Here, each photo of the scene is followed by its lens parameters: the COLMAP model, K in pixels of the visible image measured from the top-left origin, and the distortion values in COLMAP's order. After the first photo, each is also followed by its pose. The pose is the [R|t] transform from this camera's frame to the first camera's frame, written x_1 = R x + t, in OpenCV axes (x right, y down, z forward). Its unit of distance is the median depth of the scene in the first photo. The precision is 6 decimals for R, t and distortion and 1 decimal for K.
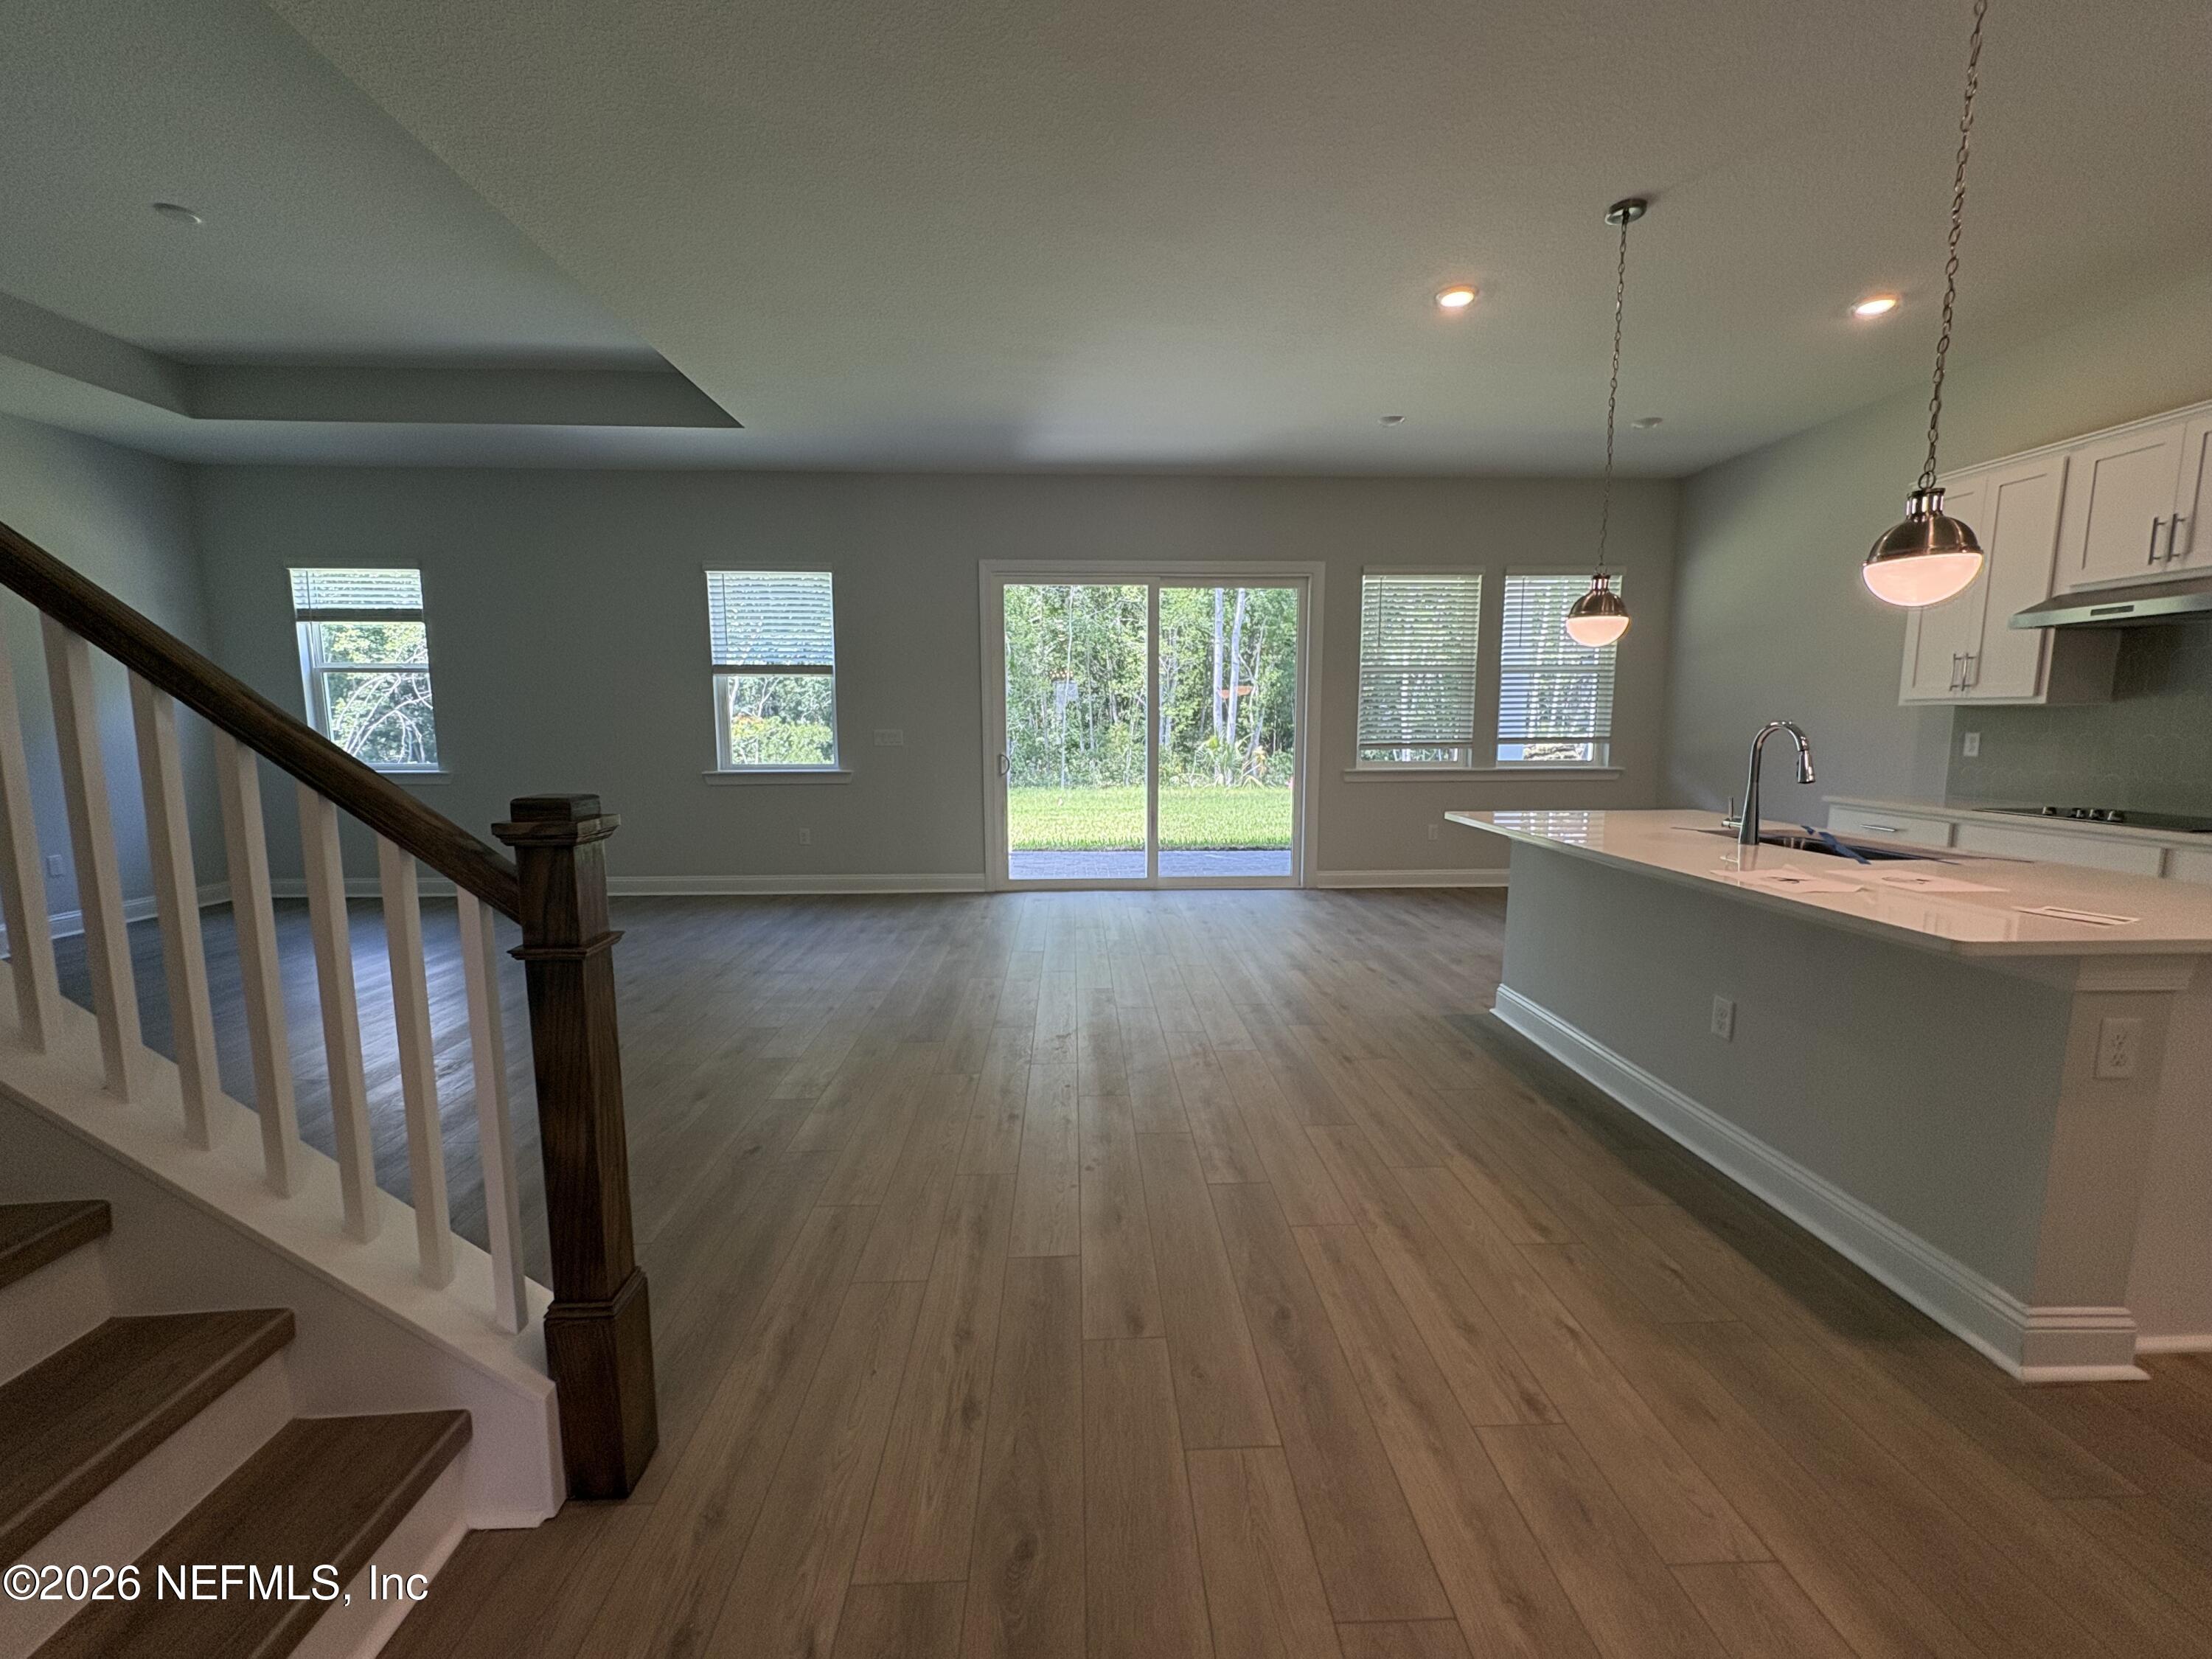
lens RADIAL K [[891.9, 0, 1106.0], [0, 891.9, 829.5], [0, 0, 1]] dist [0.001680, 0.000357]
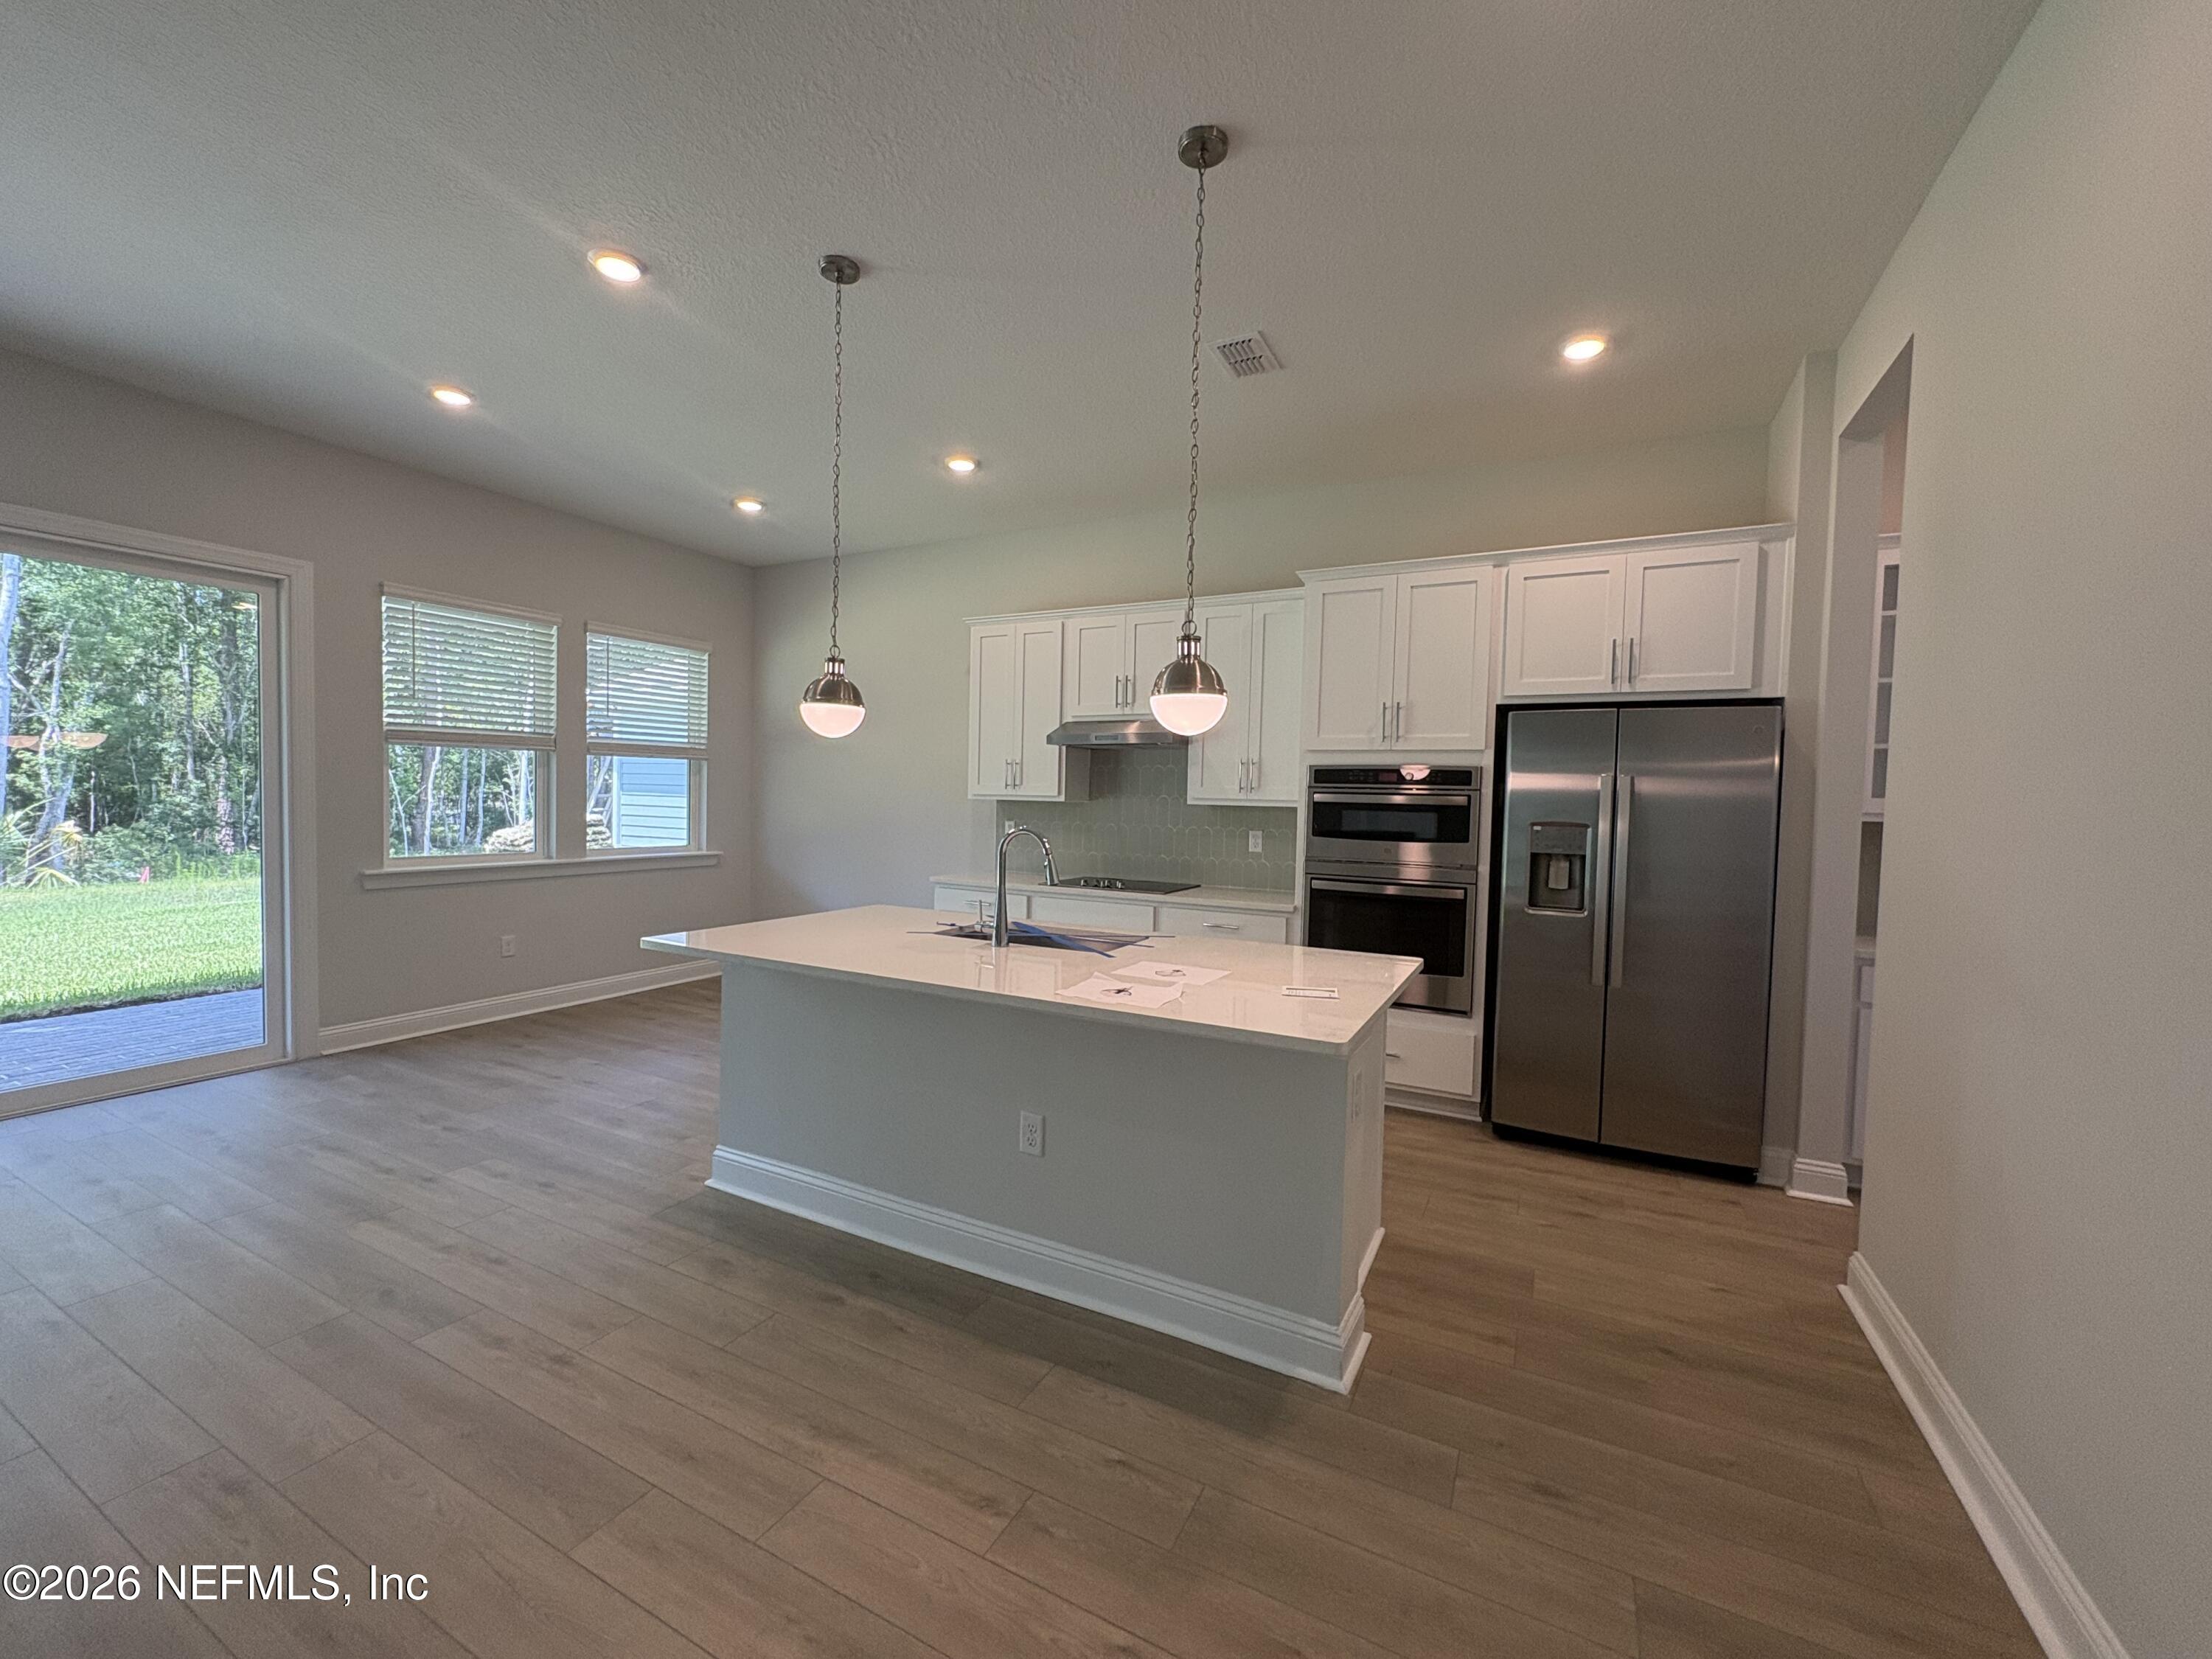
lens RADIAL K [[880.5, 0, 1106.0], [0, 880.5, 829.5], [0, 0, 1]] dist [0.002118, -0.000493]
pose [[0.493327, -0.020034, 0.869613, -0.064022], [0.083546, 0.996204, -0.024445, -0.060102], [-0.865822, 0.084712, 0.493128, 0.293136]]
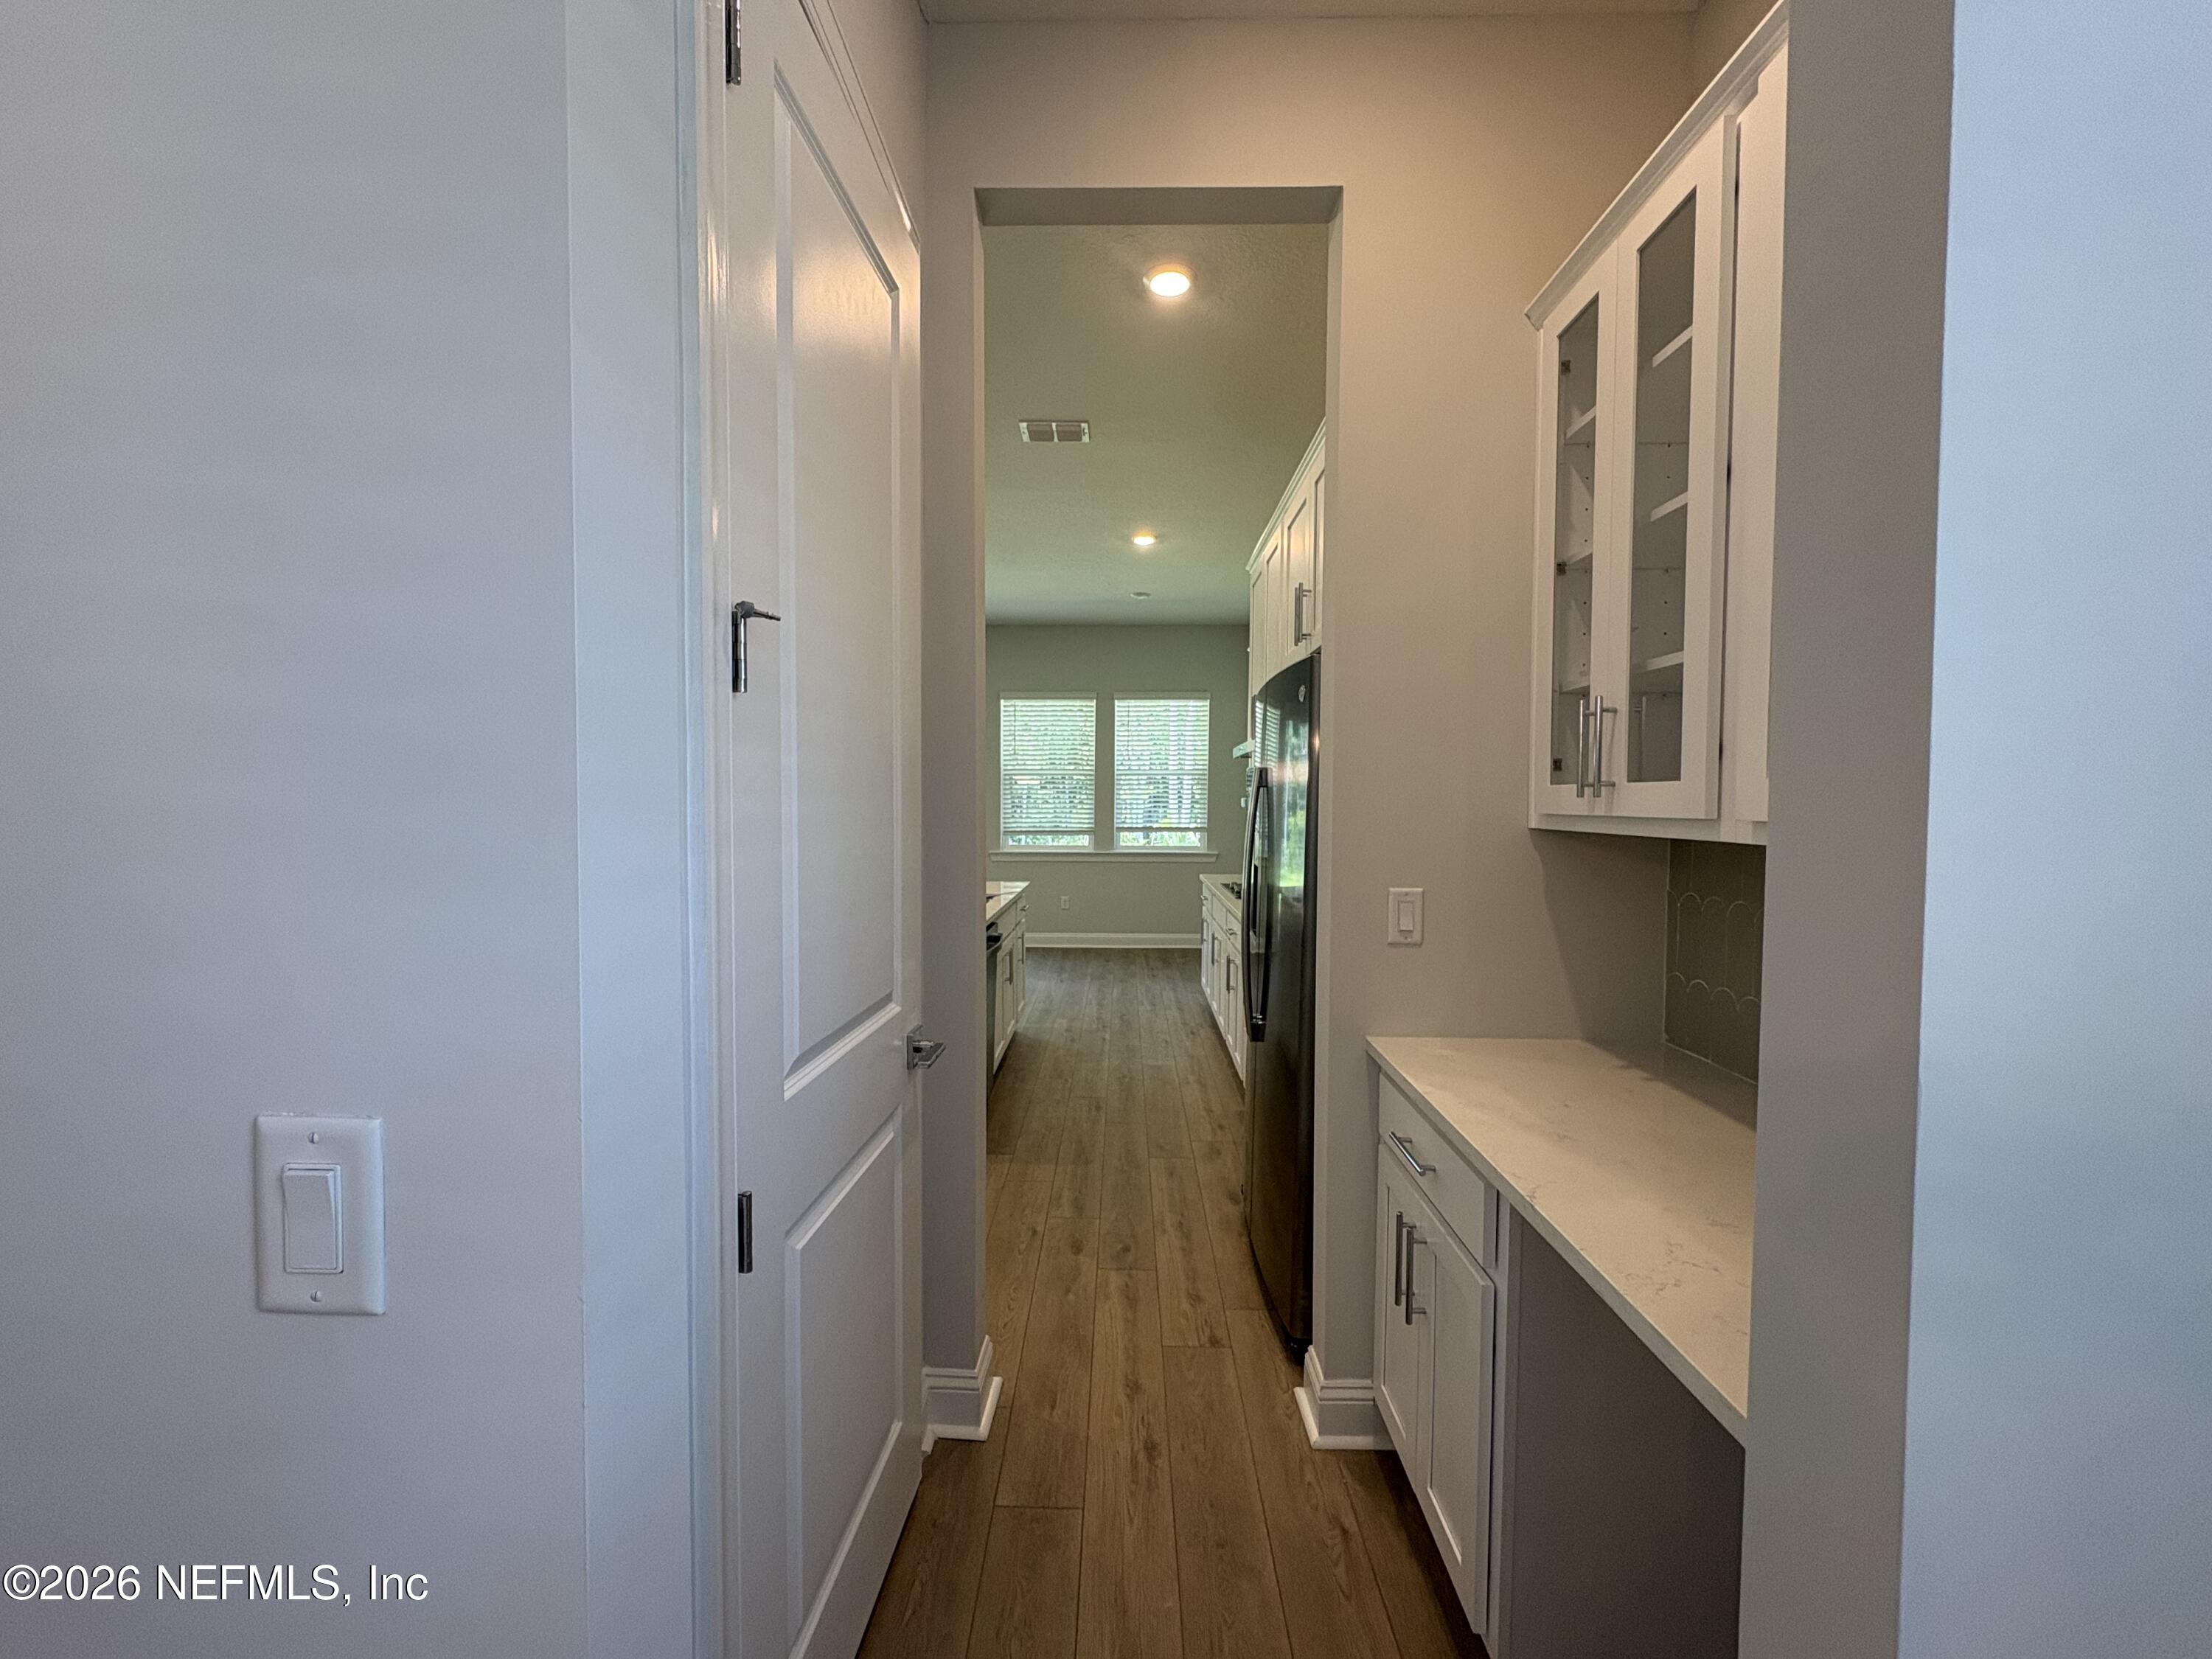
lens RADIAL K [[891.9, 0, 1106.0], [0, 891.9, 829.5], [0, 0, 1]] dist [0.001680, 0.000357]
pose [[0.998093, 0.010021, -0.060914, 0.843809], [-0.015108, 0.996382, -0.083631, 0.008182], [0.059855, 0.084392, 0.994633, -0.398227]]
